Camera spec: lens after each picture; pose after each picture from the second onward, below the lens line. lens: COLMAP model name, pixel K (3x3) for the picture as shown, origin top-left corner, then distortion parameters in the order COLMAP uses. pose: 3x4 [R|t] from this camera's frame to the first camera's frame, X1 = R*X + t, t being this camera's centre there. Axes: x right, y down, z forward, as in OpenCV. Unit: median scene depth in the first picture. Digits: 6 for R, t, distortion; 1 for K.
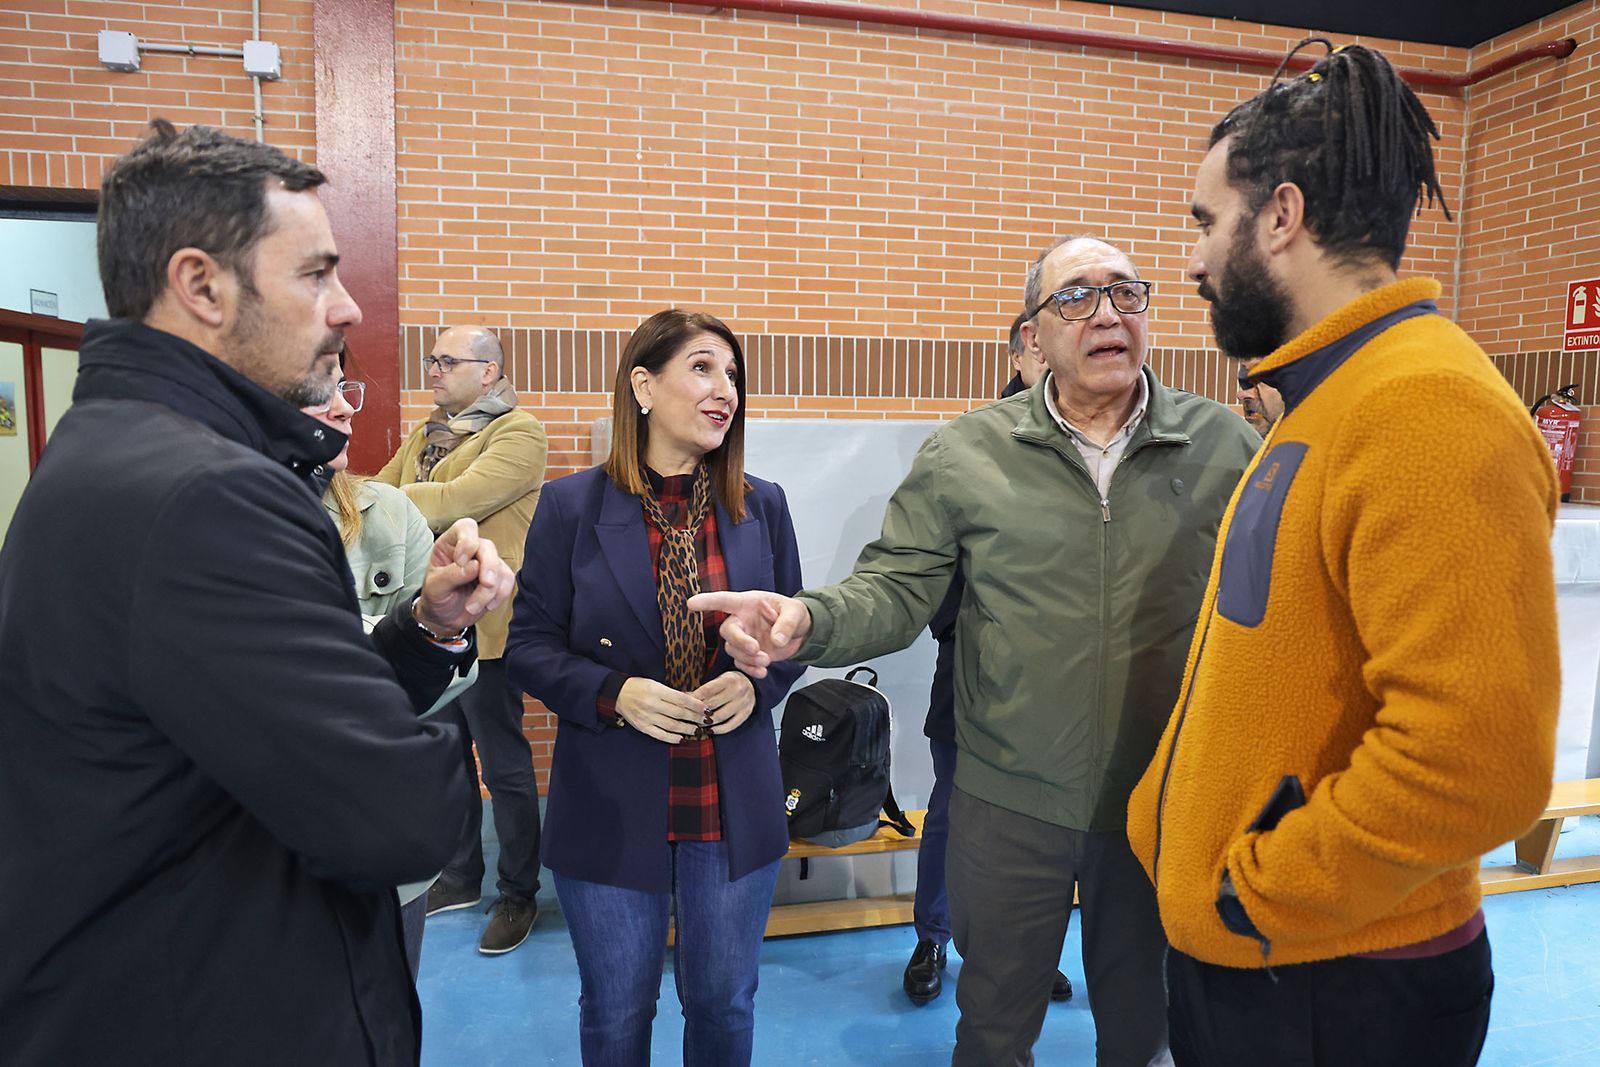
lens RADIAL K [[1113.9, 0, 804.5], [0, 1113.9, 552.3], [0, 0, 1]] dist [-0.073977, 0.054663]
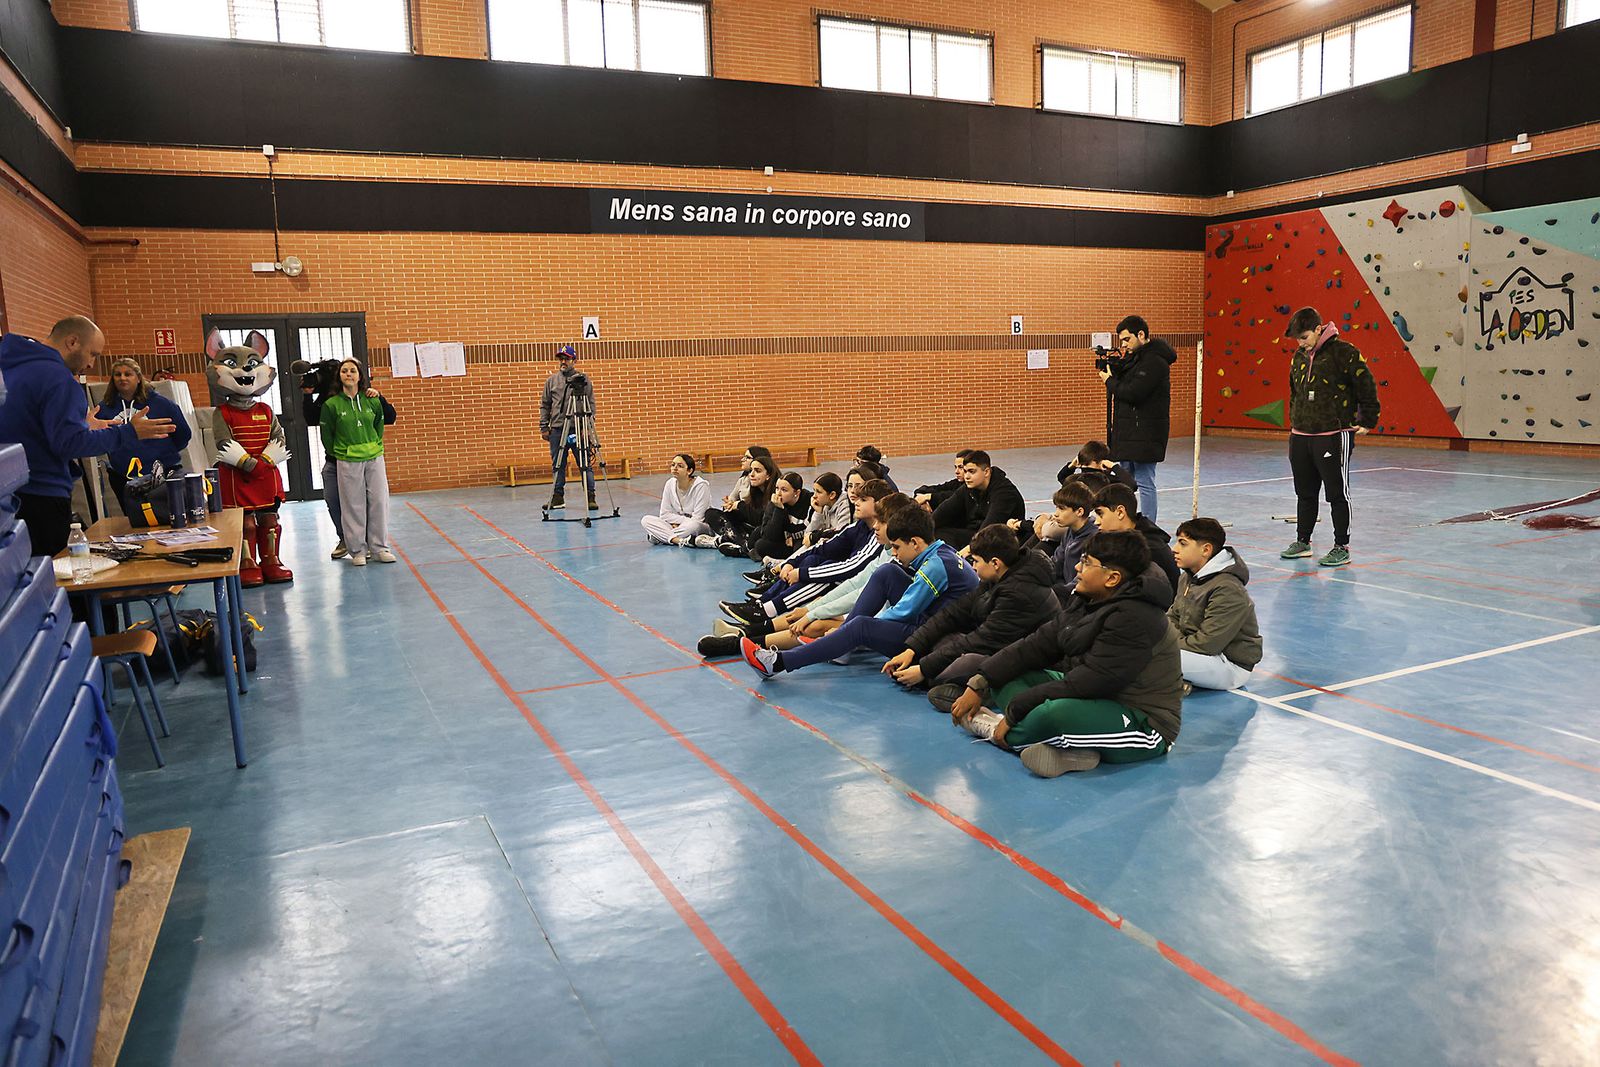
lens RADIAL K [[1120.3, 0, 809.6], [0, 1120.3, 546.3], [0, 0, 1]] dist [-0.067053, 0.045094]
pose [[-0.216420, -0.154721, 0.963963, -2.469458], [0.134159, 0.973283, 0.186337, -0.011177], [-0.967039, 0.169651, -0.189881, 0.021798]]
